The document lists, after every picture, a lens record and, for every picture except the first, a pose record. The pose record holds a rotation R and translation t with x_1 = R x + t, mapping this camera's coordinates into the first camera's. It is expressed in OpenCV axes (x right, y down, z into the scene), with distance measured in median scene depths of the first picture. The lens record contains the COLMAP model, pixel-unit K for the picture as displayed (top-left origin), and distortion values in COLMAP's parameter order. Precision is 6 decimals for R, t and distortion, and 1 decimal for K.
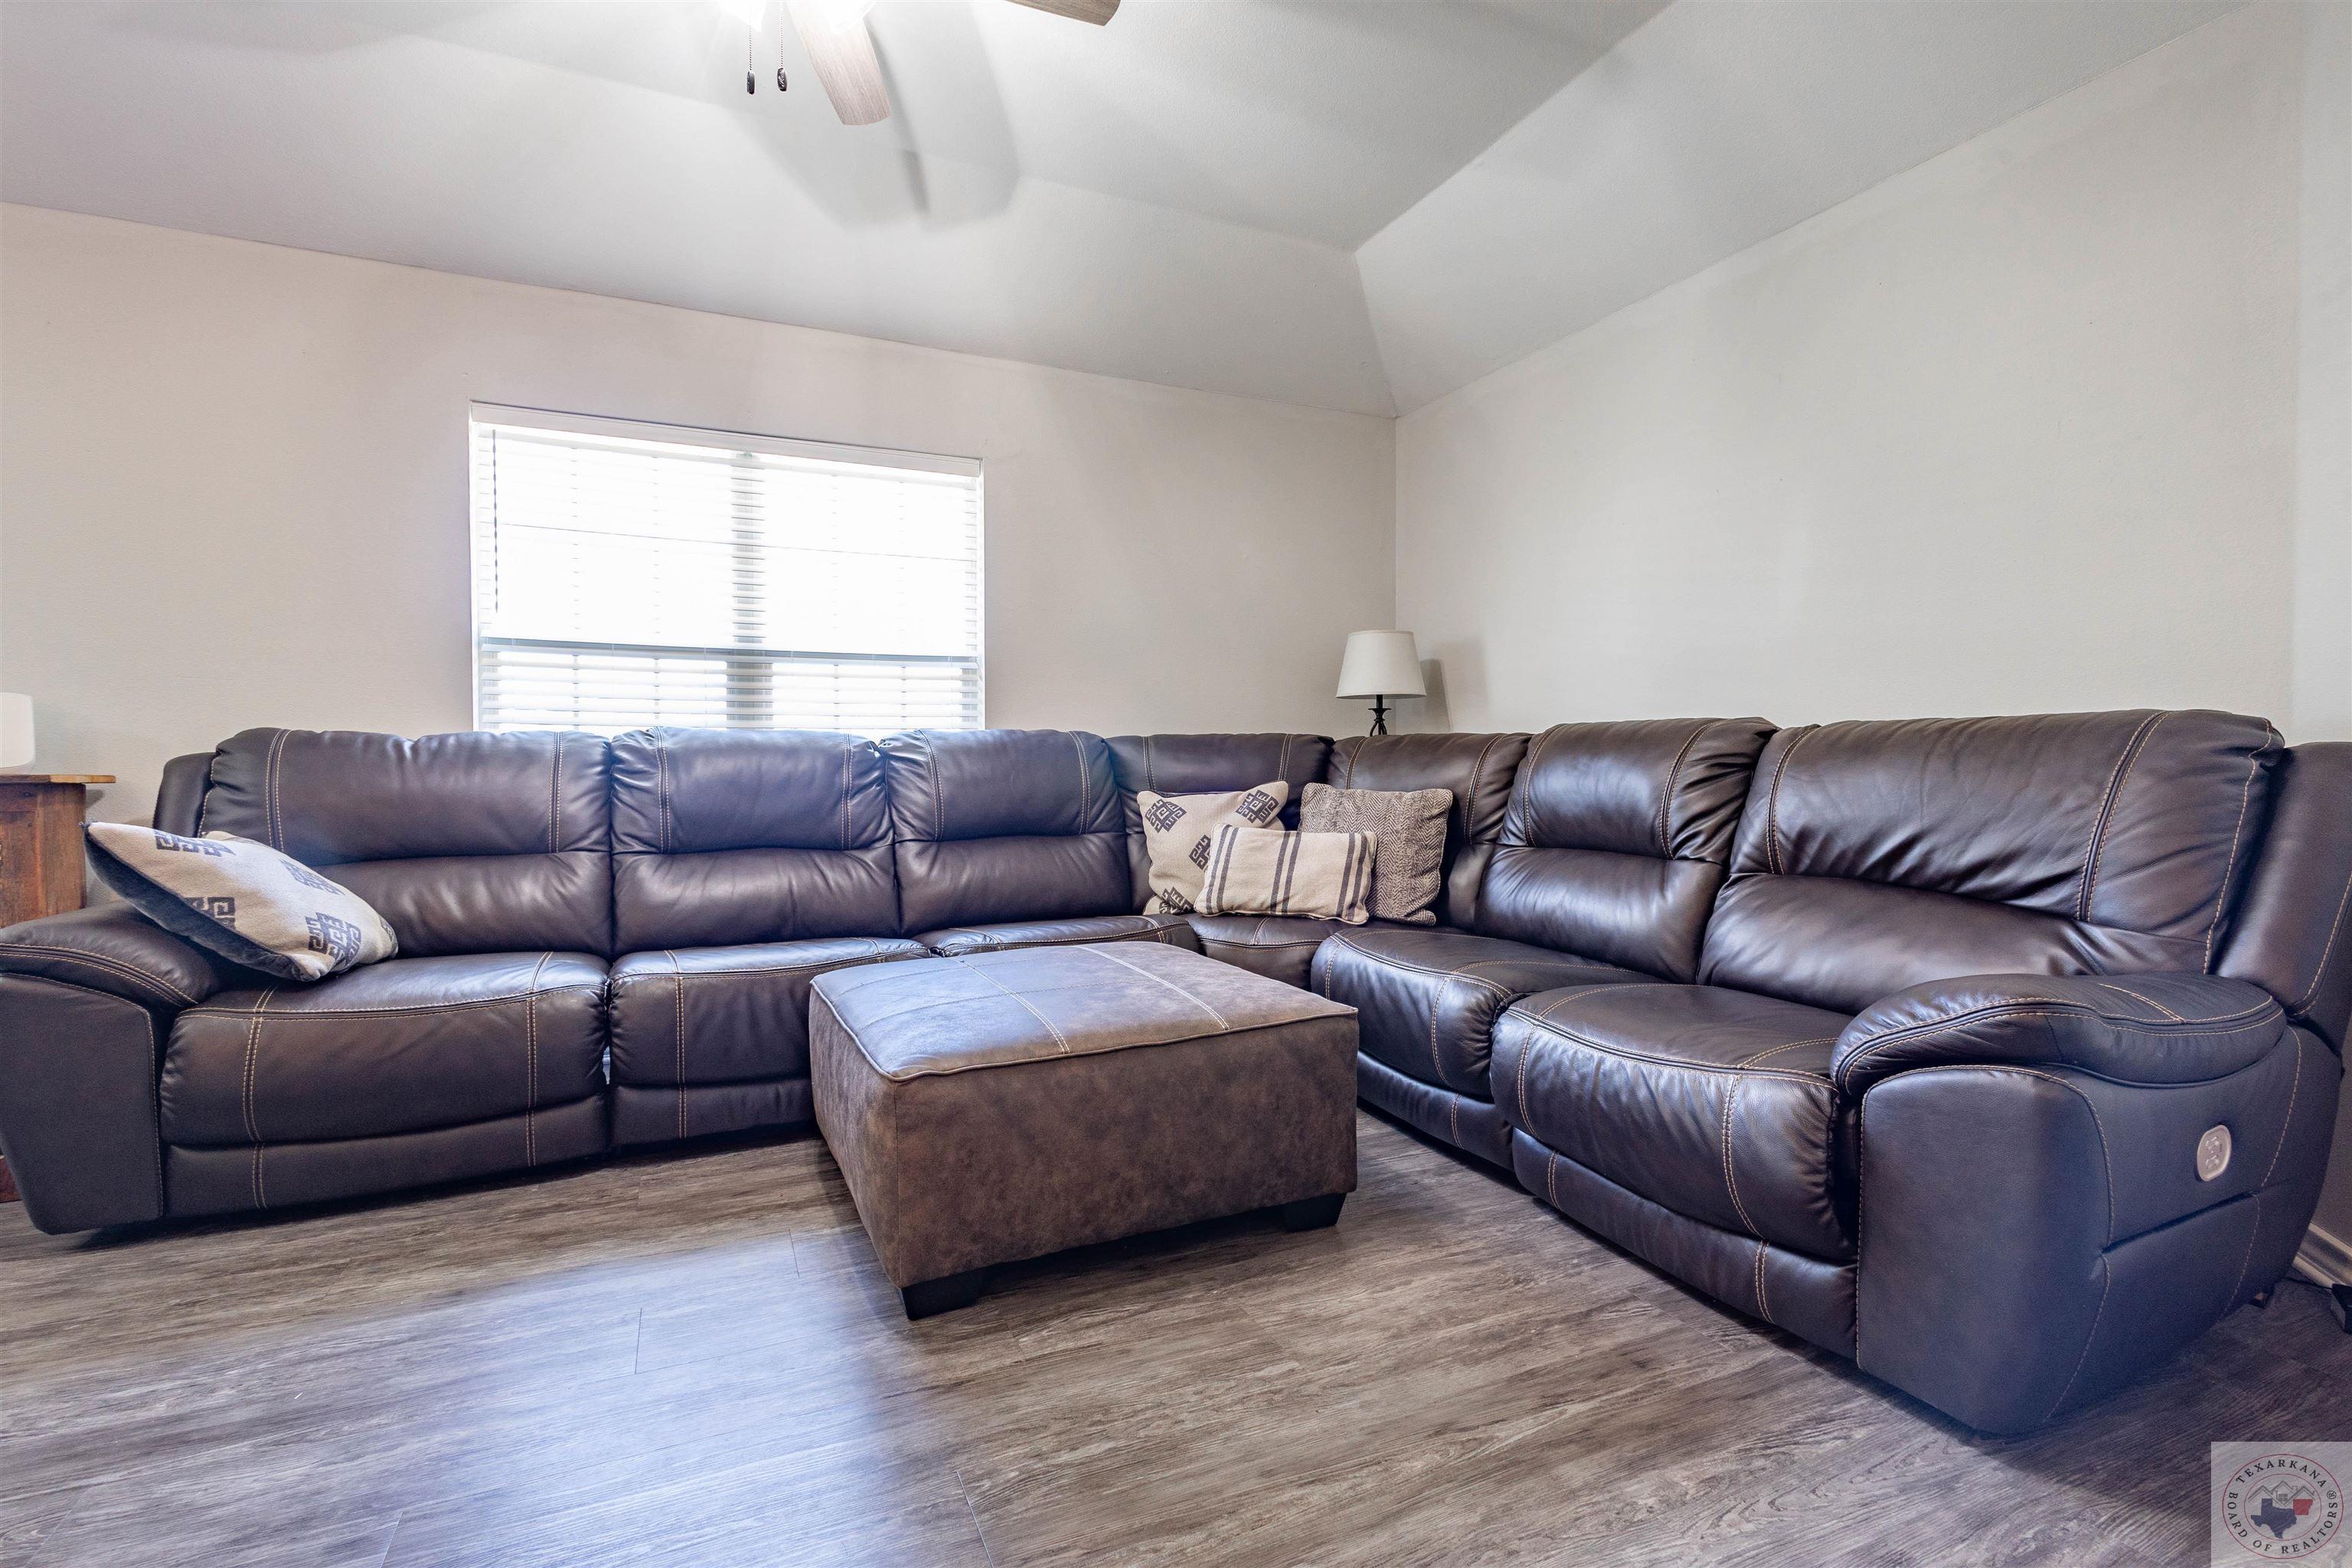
lens RADIAL K [[1081.3, 0, 1183.1], [0, 1081.3, 775.0], [0, 0, 1]] dist [0.005435, -0.000155]
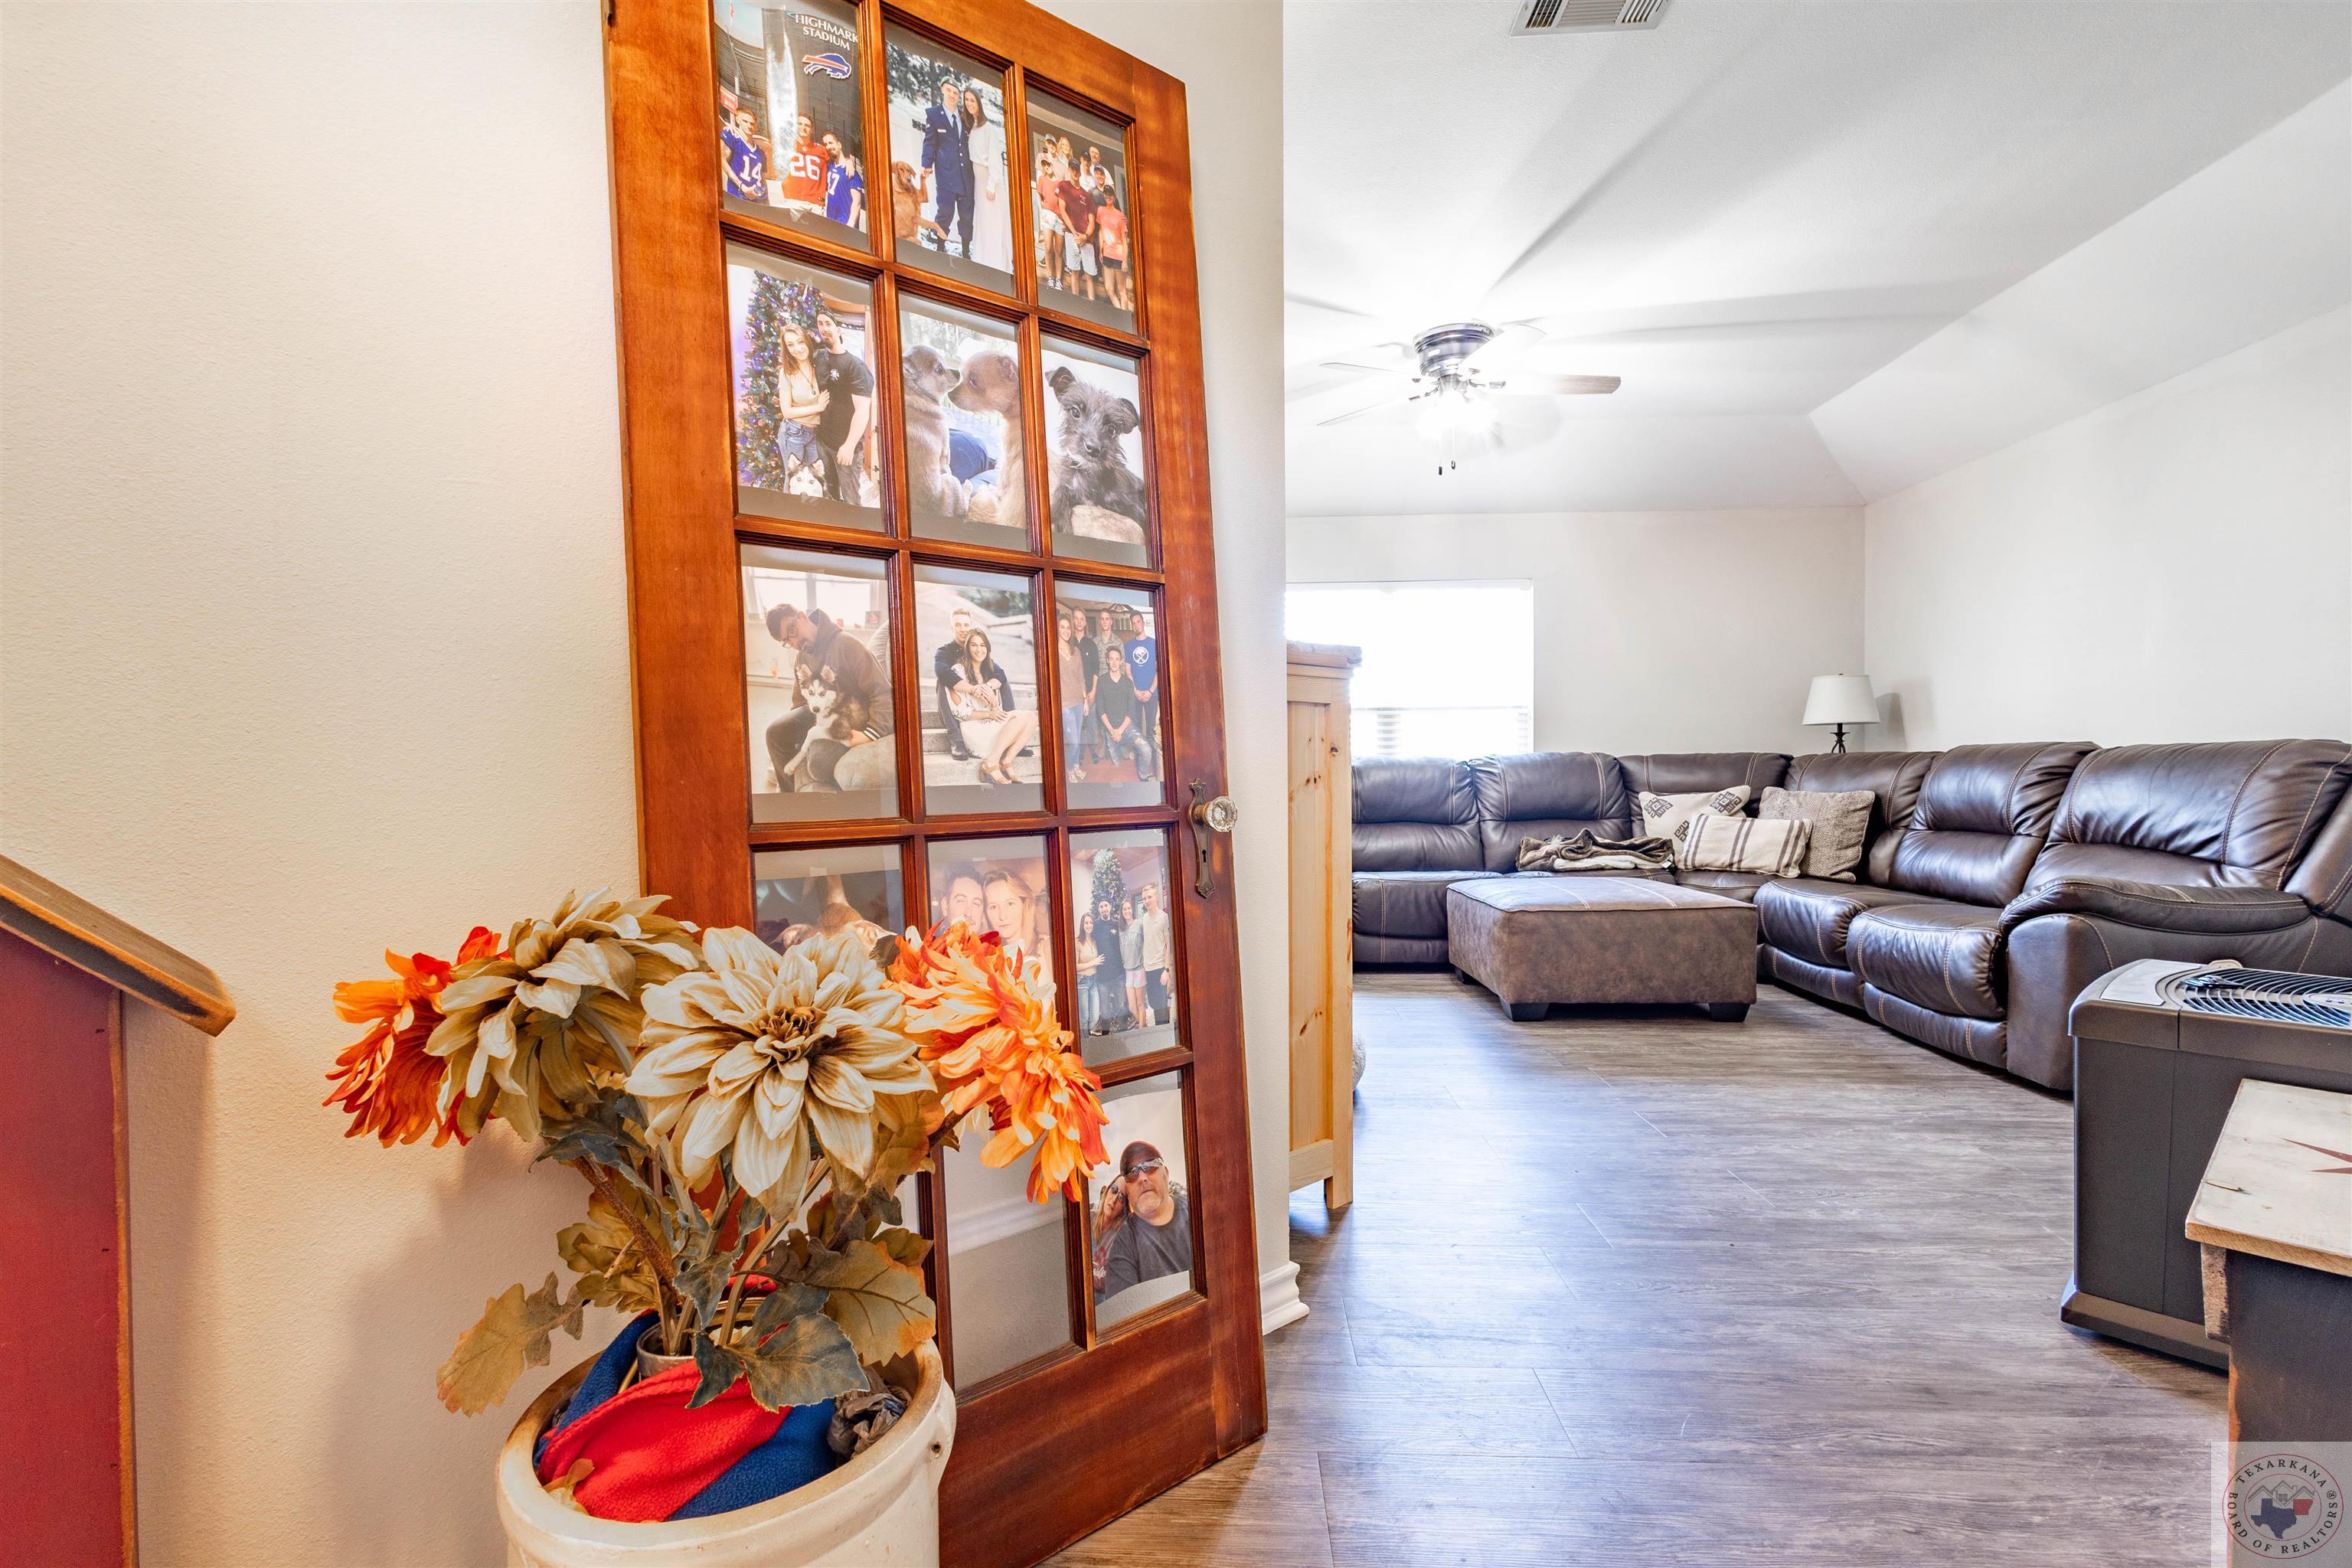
lens RADIAL K [[1061.3, 0, 1176.0], [0, 1061.3, 784.0], [0, 0, 1]] dist [0.004126, 0.000210]
pose [[0.886949, 0.002531, -0.461861, 0.093526], [-0.003763, 0.999991, -0.001745, 0.012024], [0.461852, 0.003286, 0.886951, -0.841396]]
